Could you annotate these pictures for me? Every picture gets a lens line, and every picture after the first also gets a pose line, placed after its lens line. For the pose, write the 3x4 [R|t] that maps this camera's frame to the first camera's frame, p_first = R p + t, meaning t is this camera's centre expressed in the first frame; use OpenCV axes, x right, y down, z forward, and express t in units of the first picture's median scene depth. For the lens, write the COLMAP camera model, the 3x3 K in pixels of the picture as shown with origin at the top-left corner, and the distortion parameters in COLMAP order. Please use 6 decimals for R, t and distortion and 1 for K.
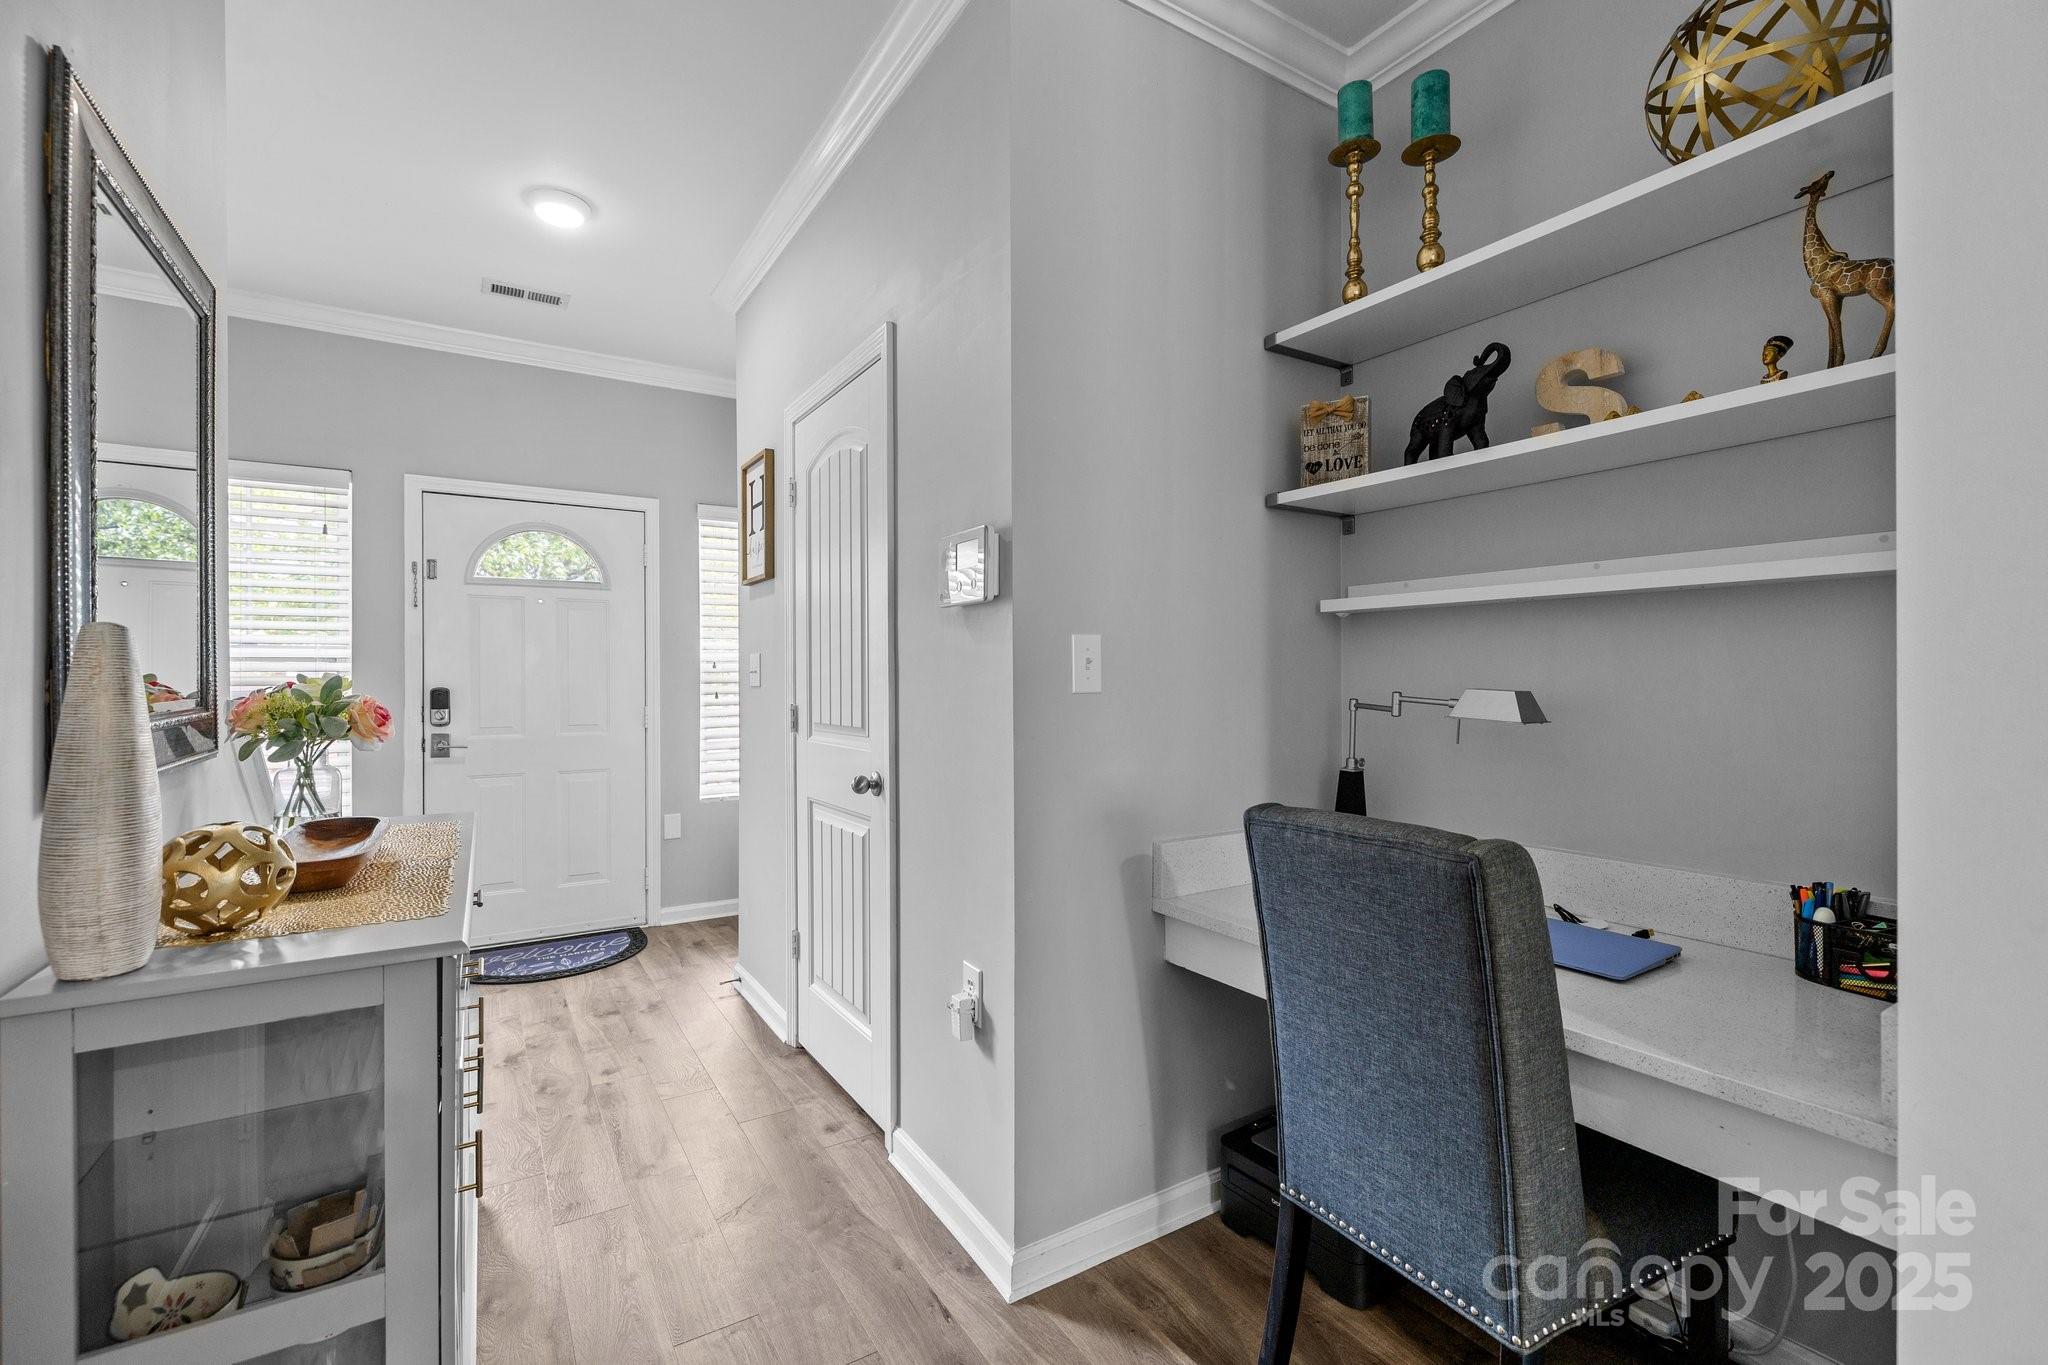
lens RADIAL K [[875.8, 0, 1007.4], [0, 875.8, 675.6], [0, 0, 1]] dist [0.001608, 0.000202]
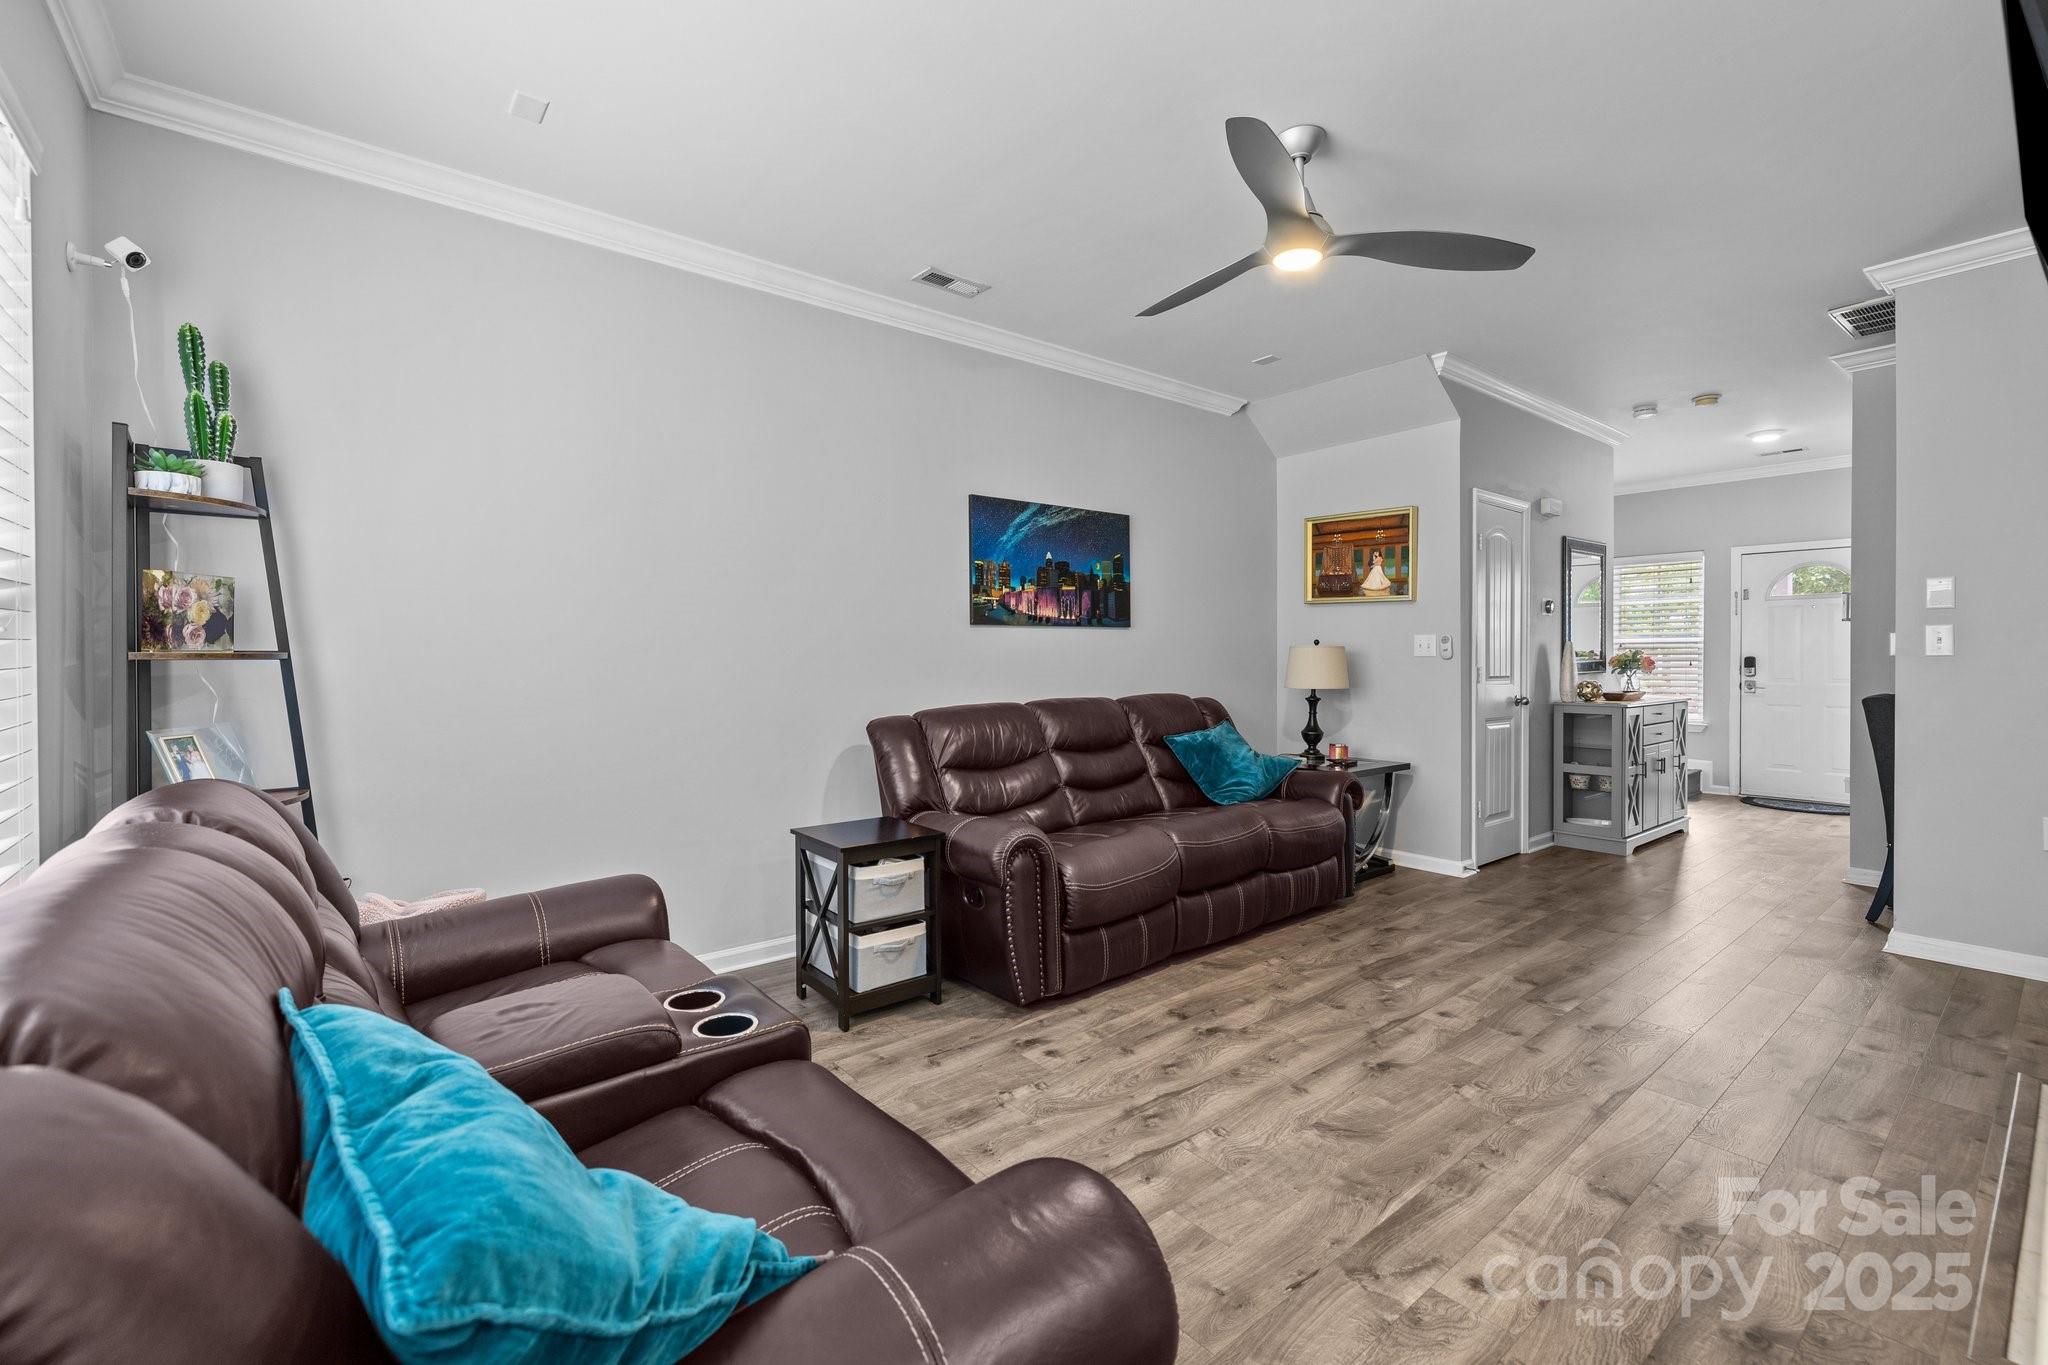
lens RADIAL K [[866.0, 0, 1007.9], [0, 866.0, 663.5], [0, 0, 1]] dist [0.000332, 0.000090]
pose [[0.115905, 0.011581, -0.993193, 1.727100], [0.002669, 0.999925, 0.011971, 0.003568], [0.993257, -0.004038, 0.115866, -1.365674]]
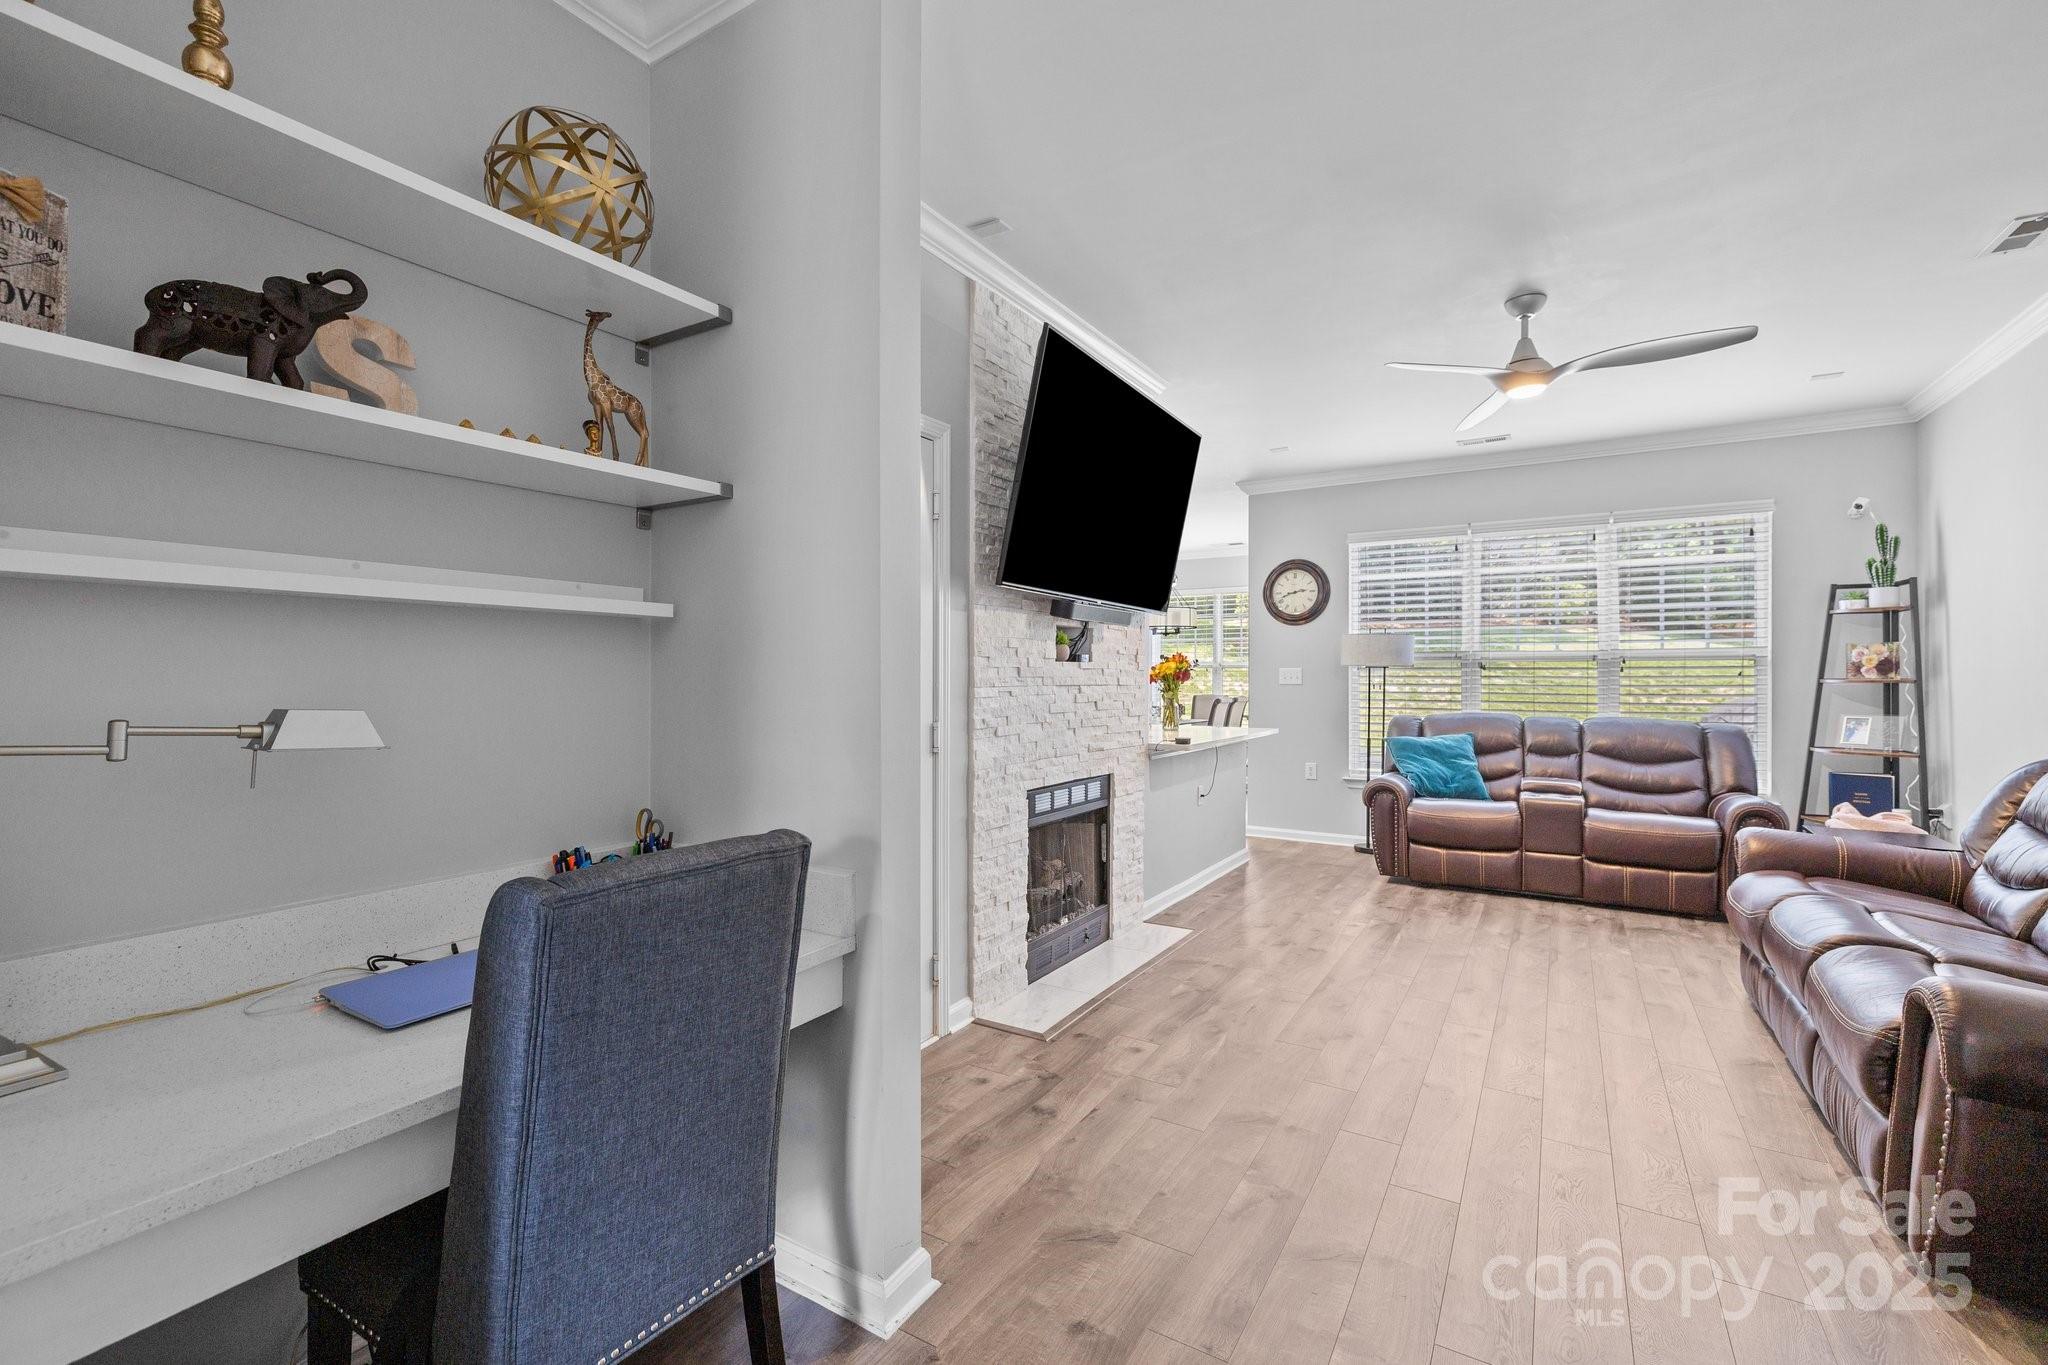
lens RADIAL K [[875.8, 0, 1007.4], [0, 875.8, 675.6], [0, 0, 1]] dist [0.001608, 0.000202]
pose [[-0.435959, 0.003377, 0.899960, -0.303839], [0.001988, 0.999994, -0.002789, -0.007928], [-0.899964, 0.000573, -0.435963, 0.591174]]
